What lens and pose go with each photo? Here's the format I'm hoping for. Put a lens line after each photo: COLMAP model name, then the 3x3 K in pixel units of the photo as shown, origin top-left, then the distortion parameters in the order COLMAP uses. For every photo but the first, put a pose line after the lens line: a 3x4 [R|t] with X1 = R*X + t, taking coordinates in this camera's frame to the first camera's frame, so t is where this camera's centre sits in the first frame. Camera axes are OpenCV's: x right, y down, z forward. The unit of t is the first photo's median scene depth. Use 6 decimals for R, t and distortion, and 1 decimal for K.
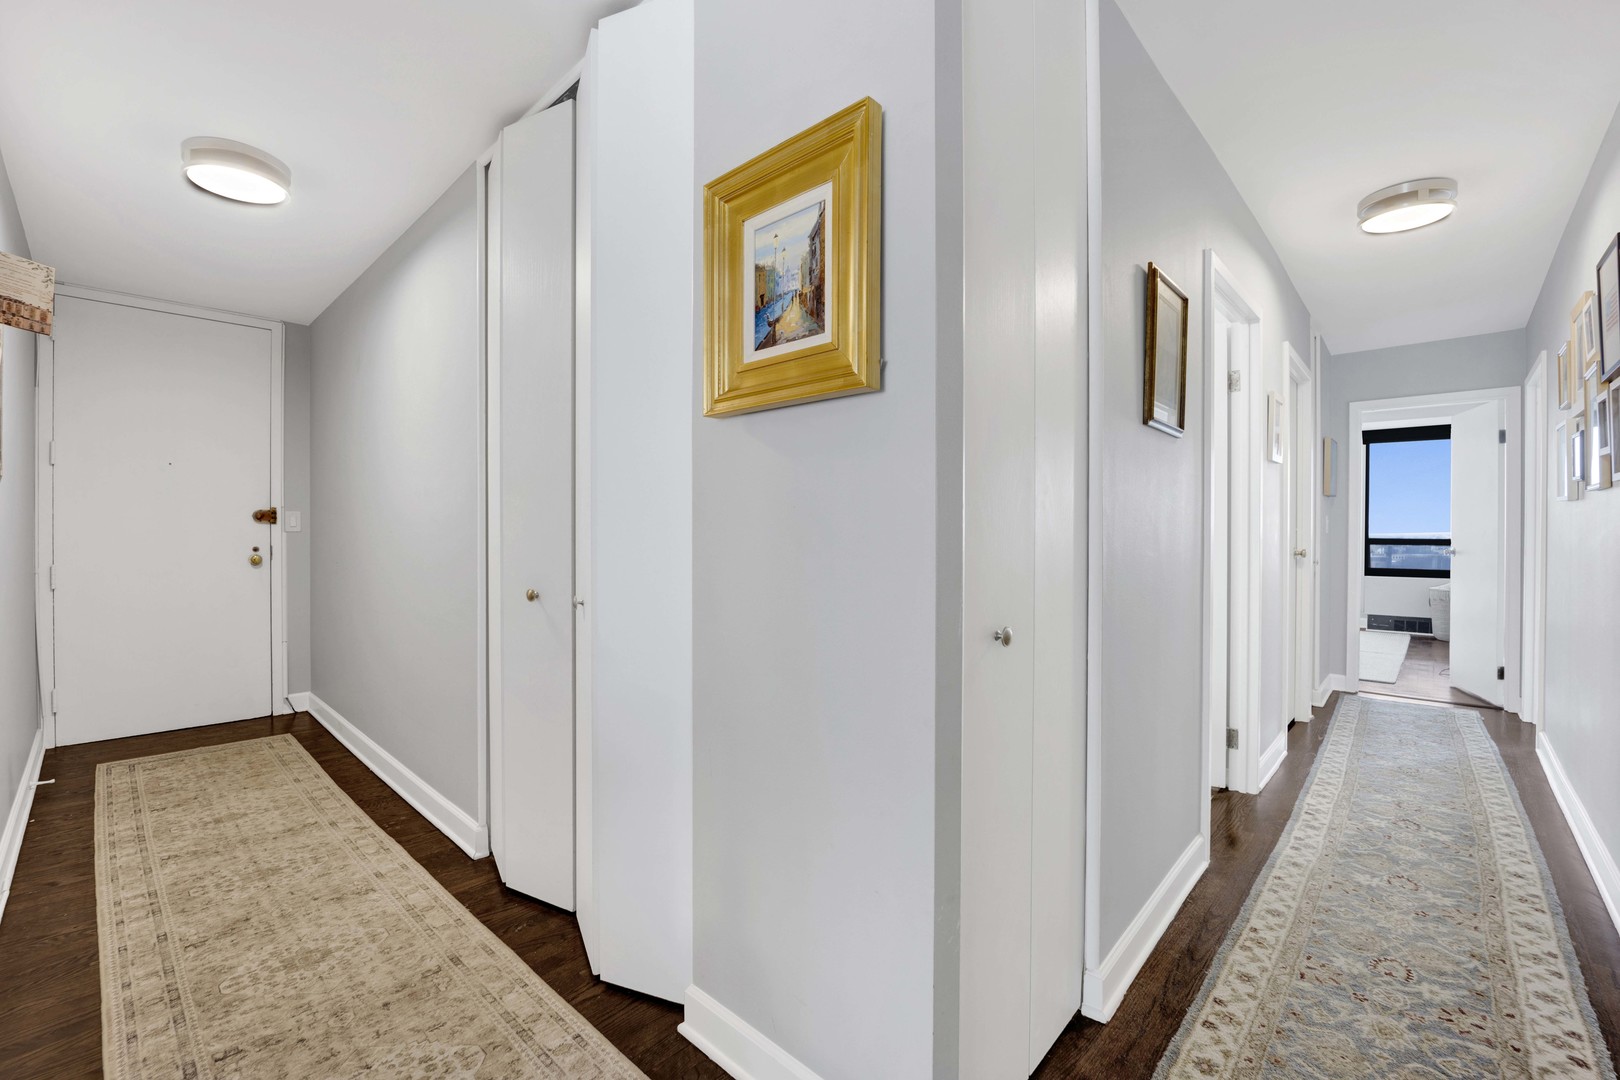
lens RADIAL K [[687.0, 0, 804.5], [0, 687.0, 536.3], [0, 0, 1]] dist [-0.022531, -0.001896]
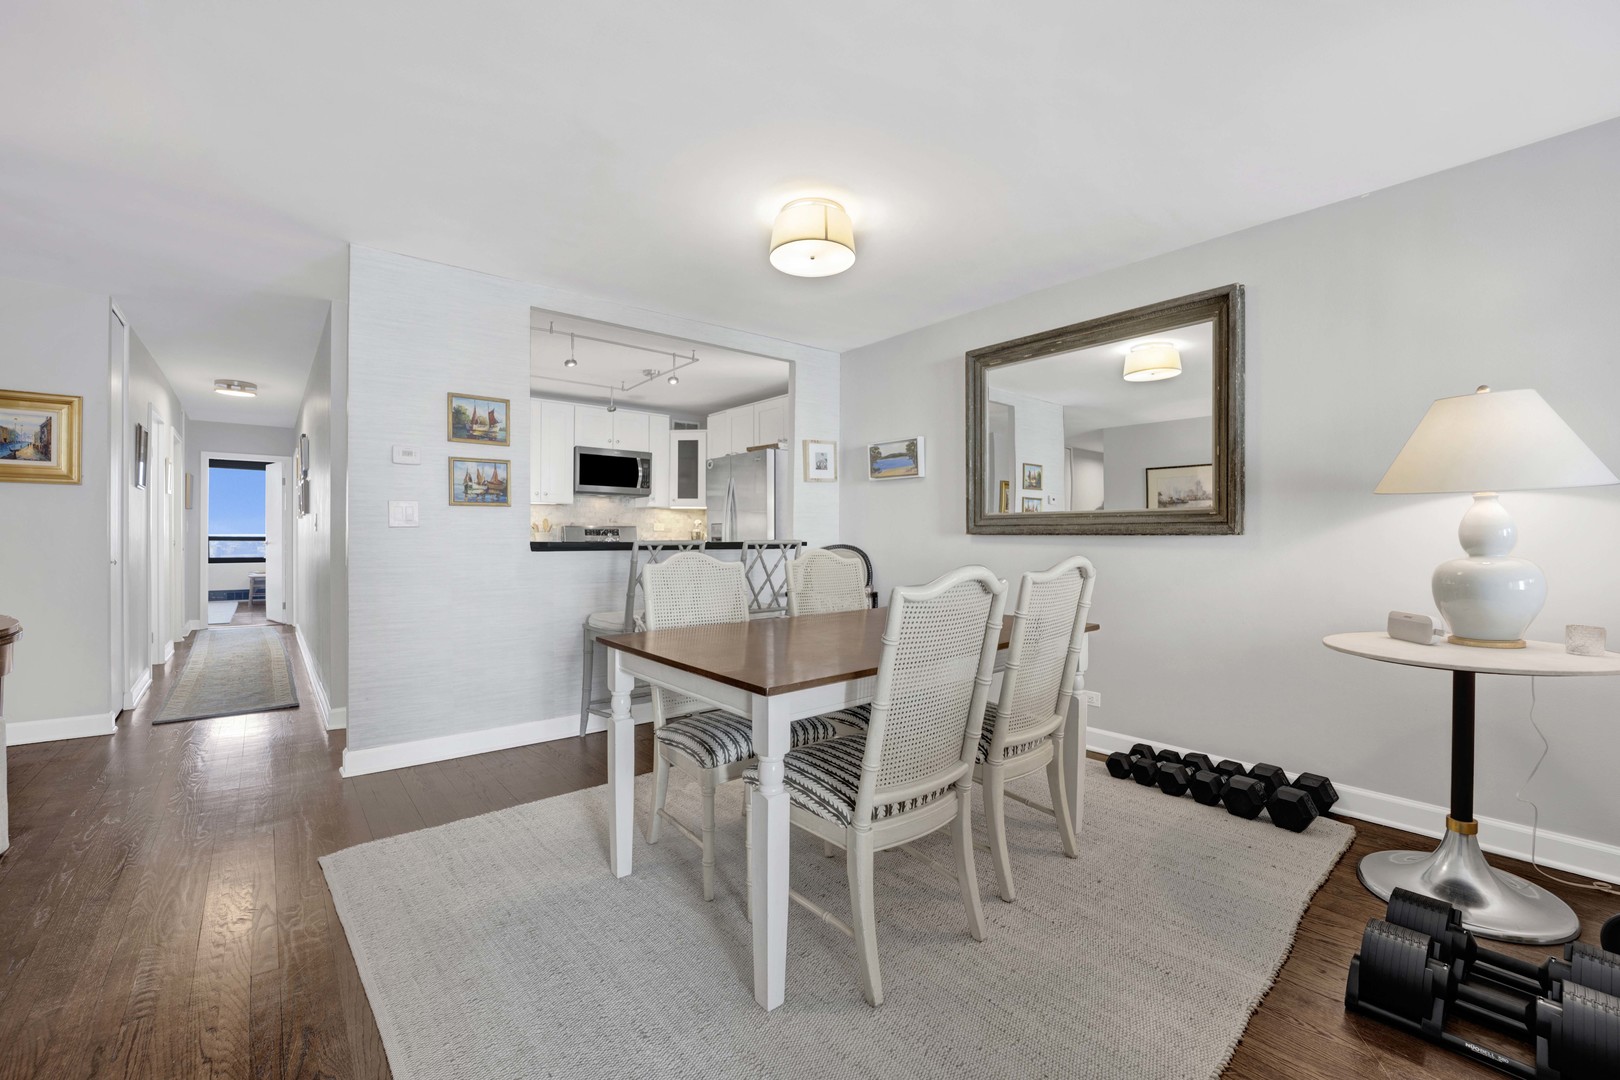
lens RADIAL K [[687.0, 0, 805.2], [0, 687.0, 537.0], [0, 0, 1]] dist [-0.022531, -0.001896]
pose [[0.138428, -0.005961, 0.990355, -0.636780], [0.006069, 0.999968, 0.005170, 0.009741], [-0.990354, 0.005295, 0.138460, -0.707736]]
